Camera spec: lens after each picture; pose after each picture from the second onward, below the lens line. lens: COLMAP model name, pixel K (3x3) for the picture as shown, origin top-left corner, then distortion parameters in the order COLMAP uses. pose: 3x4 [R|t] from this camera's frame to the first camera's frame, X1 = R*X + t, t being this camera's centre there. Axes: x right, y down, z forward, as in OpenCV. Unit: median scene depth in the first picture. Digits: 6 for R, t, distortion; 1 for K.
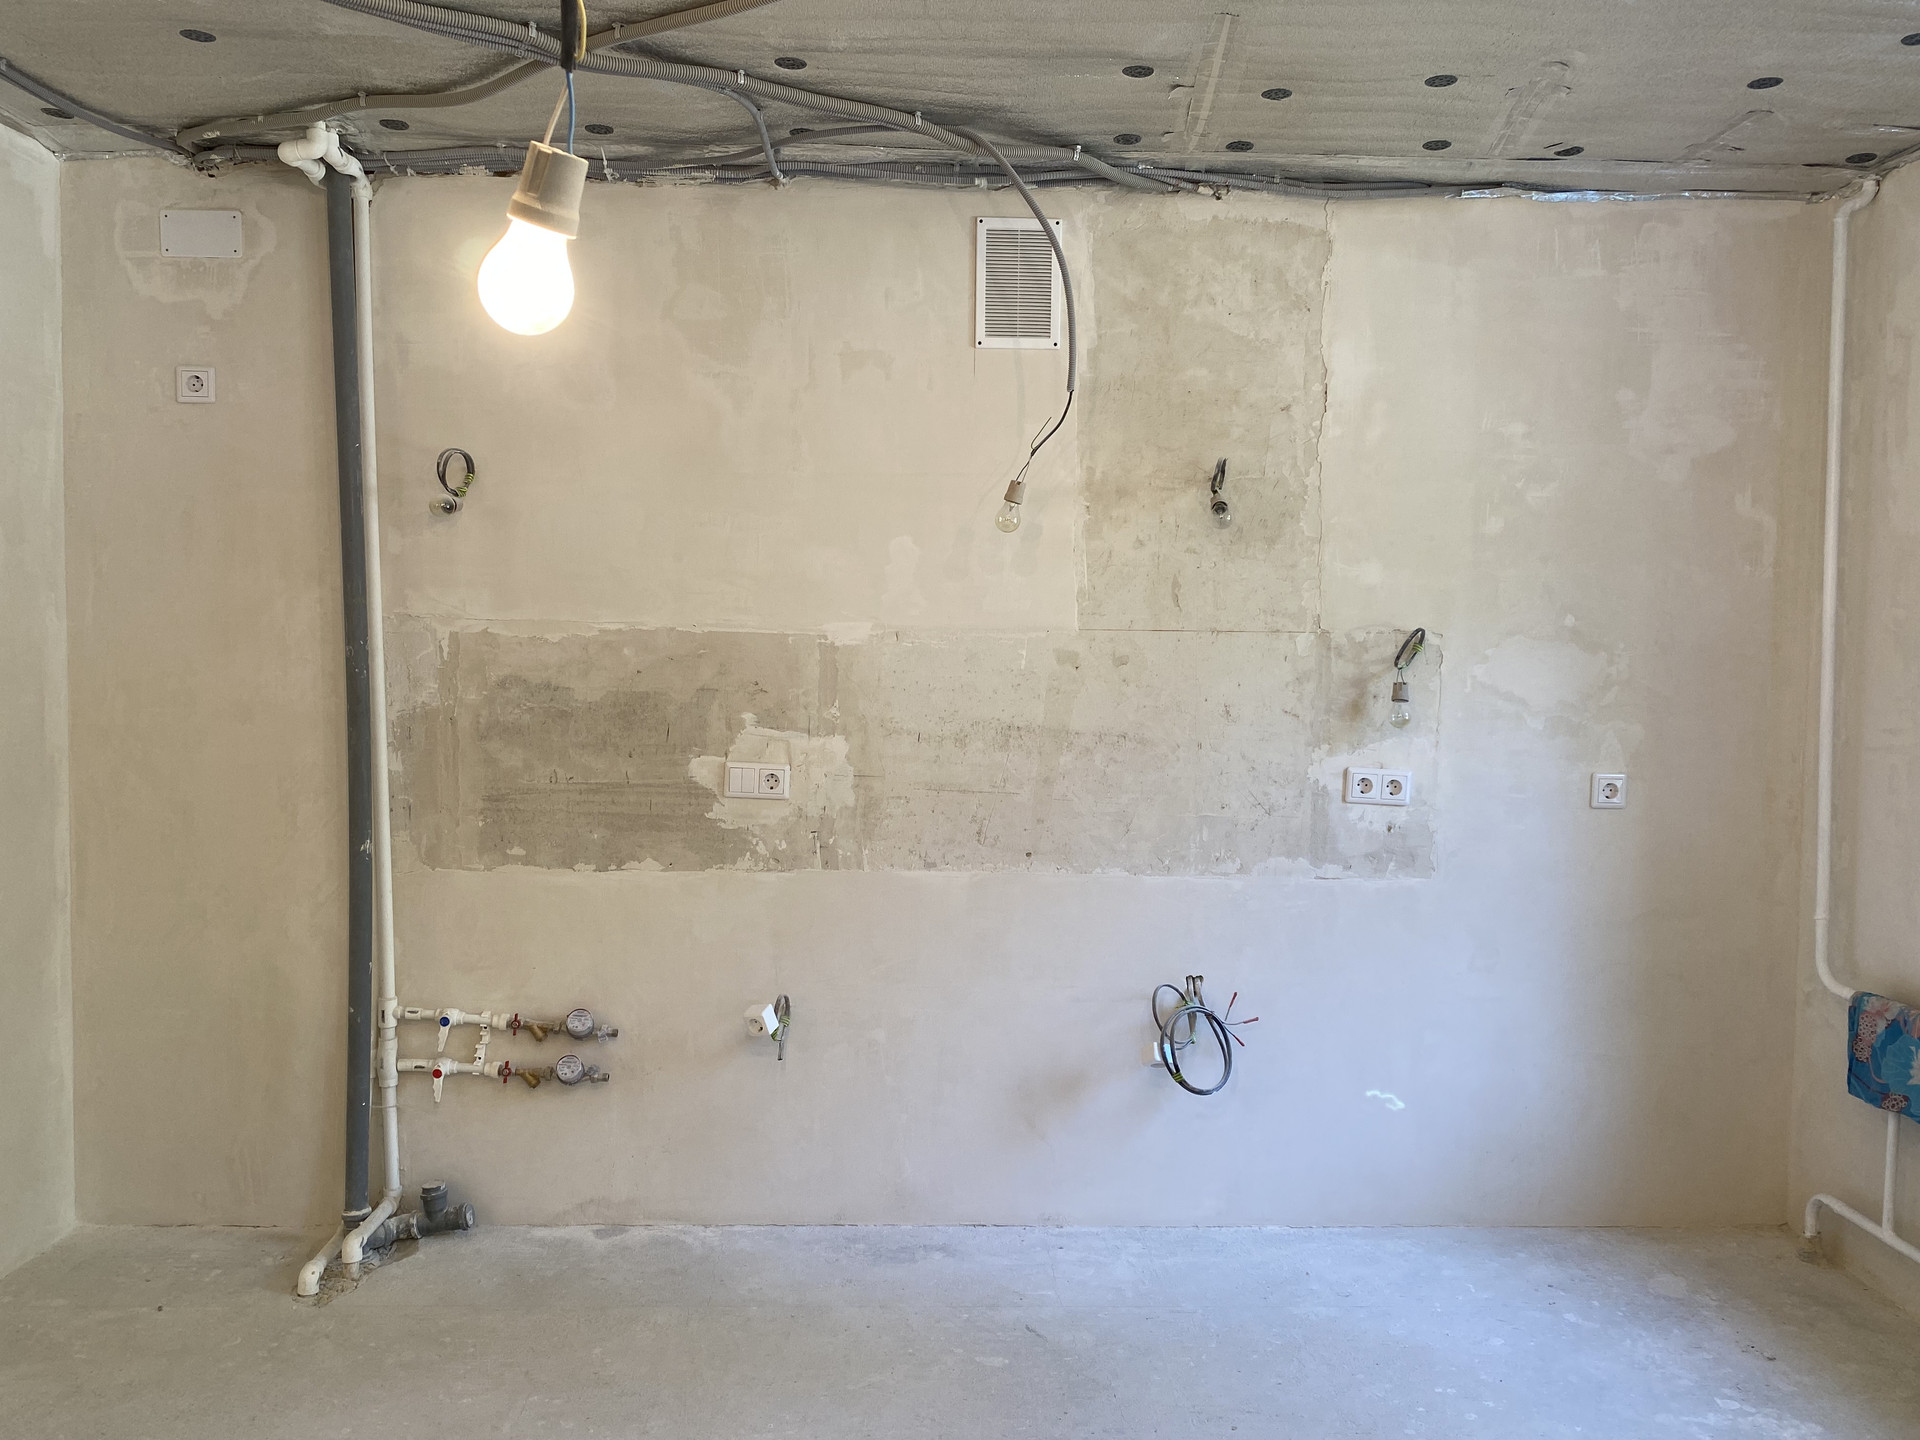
lens RADIAL K [[1456.1, 0, 957.6], [0, 1456.1, 701.9], [0, 0, 1]] dist [0.010766, -0.003537]
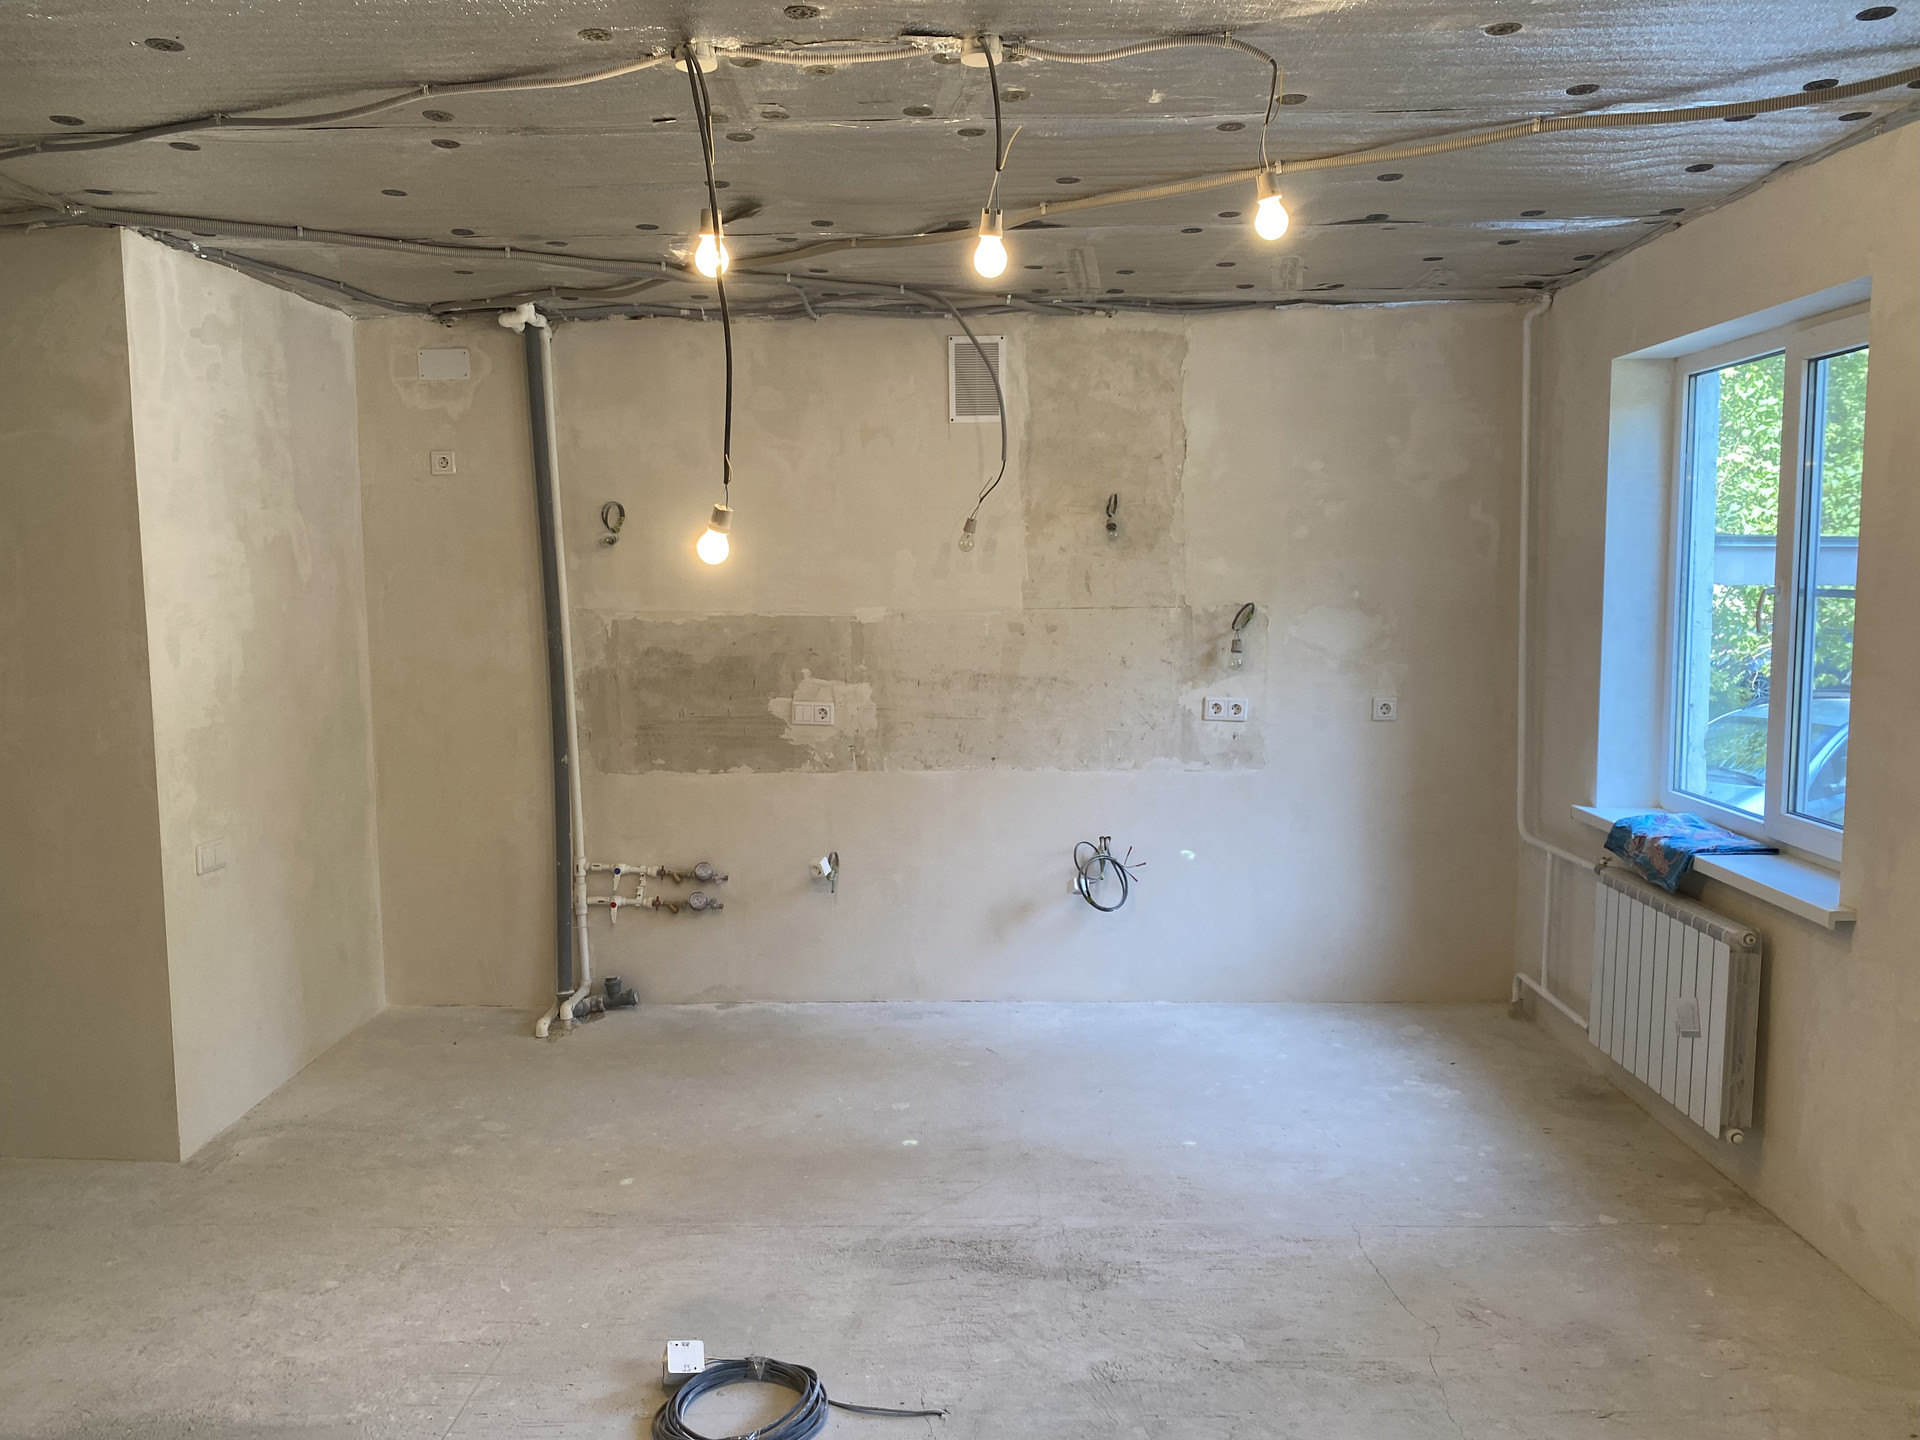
lens RADIAL K [[1518.7, 0, 966.7], [0, 1518.7, 714.9], [0, 0, 1]] dist [0.052709, -0.009234]
pose [[0.998528, -0.018537, -0.050972, 0.104782], [0.021298, 0.998305, 0.054161, -0.026871], [0.049882, -0.055166, 0.997230, -0.584236]]
